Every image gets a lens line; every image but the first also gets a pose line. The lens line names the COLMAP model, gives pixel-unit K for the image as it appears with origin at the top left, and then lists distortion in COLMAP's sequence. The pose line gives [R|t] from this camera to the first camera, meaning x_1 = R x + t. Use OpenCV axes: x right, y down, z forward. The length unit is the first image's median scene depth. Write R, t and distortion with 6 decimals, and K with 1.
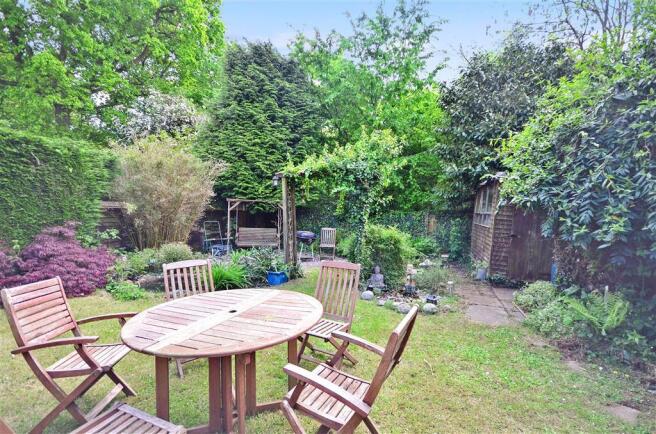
lens RADIAL K [[284.9, 0, 332.0], [0, 284.9, 223.8], [0, 0, 1]] dist [0.009009, -0.011245]
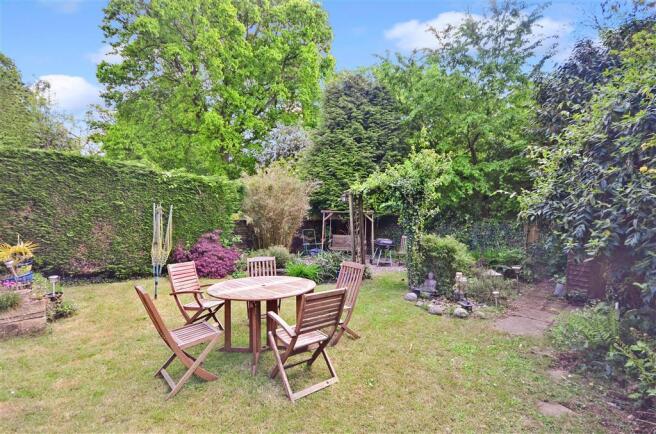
lens RADIAL K [[284.9, 0, 332.0], [0, 284.9, 223.8], [0, 0, 1]] dist [0.009009, -0.011245]
pose [[0.916235, -0.001888, -0.400637, 0.202339], [-0.006979, 0.999762, -0.020671, -0.009437], [0.400581, 0.021735, 0.916003, -0.118459]]
